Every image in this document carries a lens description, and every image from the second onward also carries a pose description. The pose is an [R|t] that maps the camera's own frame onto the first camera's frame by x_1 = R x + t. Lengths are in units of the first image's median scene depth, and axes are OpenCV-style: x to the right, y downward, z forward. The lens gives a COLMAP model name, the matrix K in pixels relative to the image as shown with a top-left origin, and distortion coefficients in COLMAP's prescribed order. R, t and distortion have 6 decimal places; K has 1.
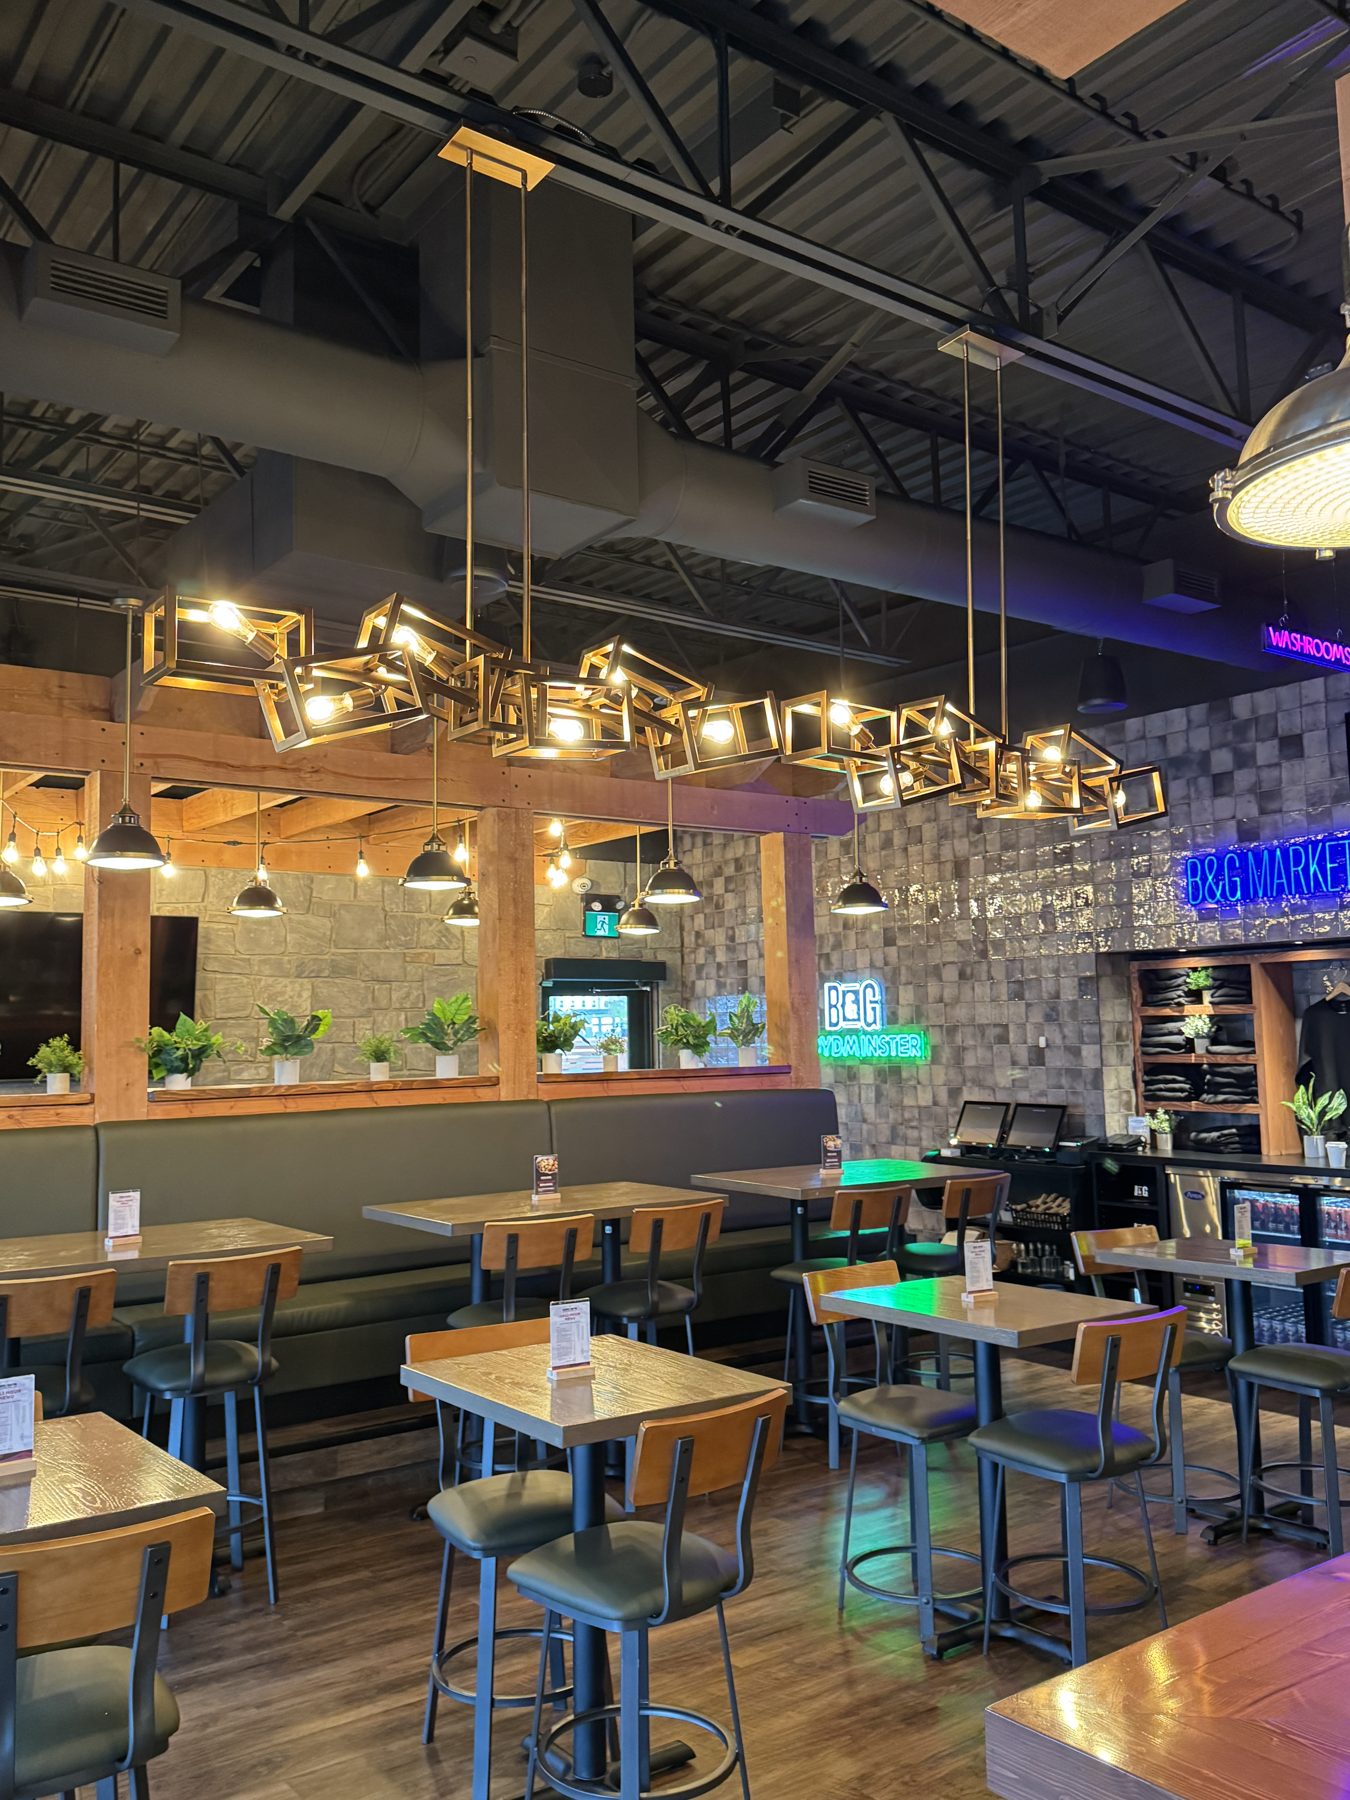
lens RADIAL K [[1453.4, 0, 675.0], [0, 1453.4, 900.0], [0, 0, 1]] dist [0.156757, -0.292318]
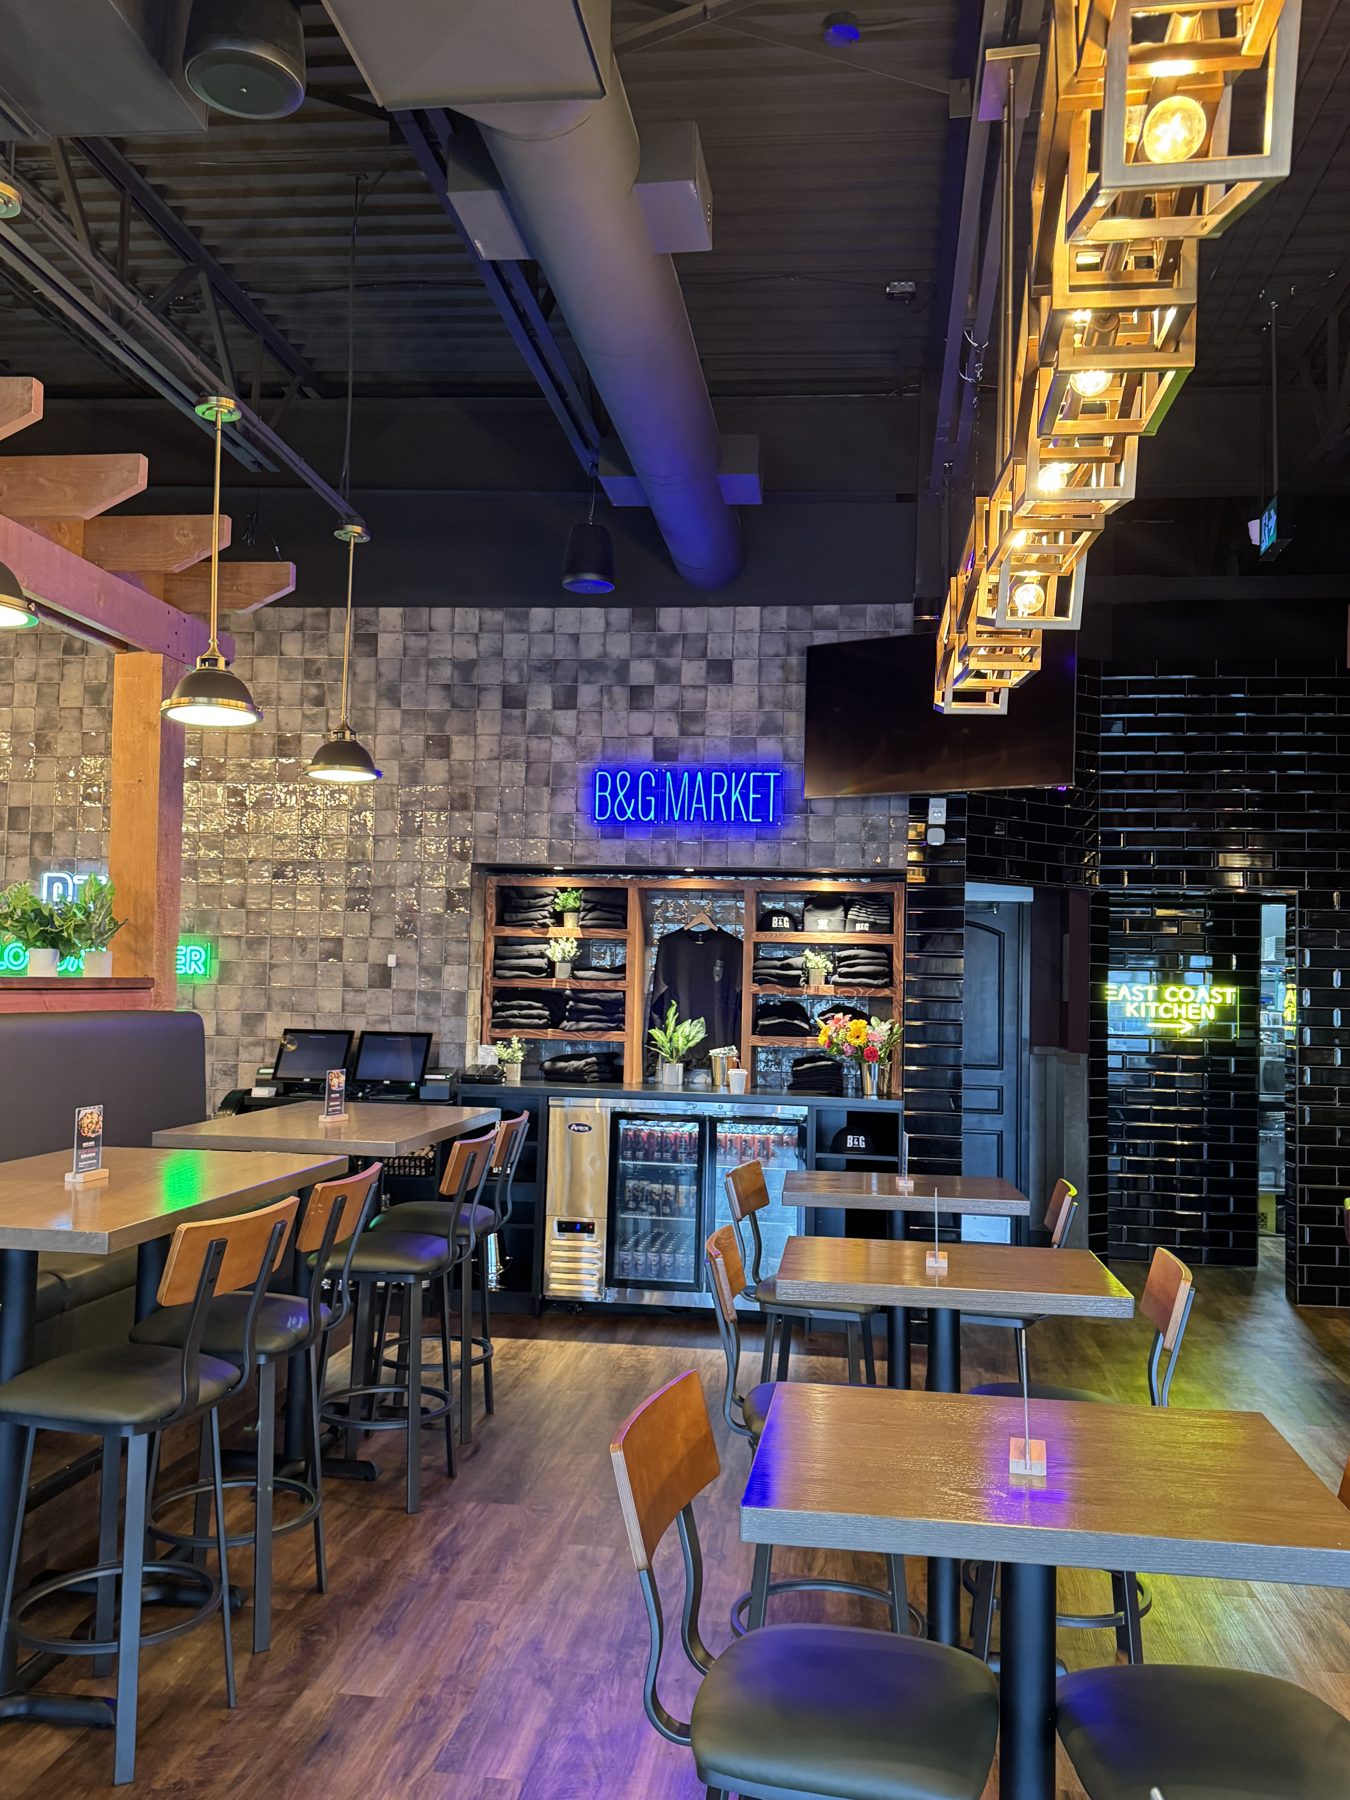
lens RADIAL K [[1453.4, 0, 675.0], [0, 1453.4, 900.0], [0, 0, 1]] dist [0.156757, -0.292318]
pose [[0.695623, 0.074863, 0.714495, -0.263594], [-0.104244, 0.994548, -0.002716, 0.049447], [-0.710803, -0.072592, 0.699635, 0.304001]]
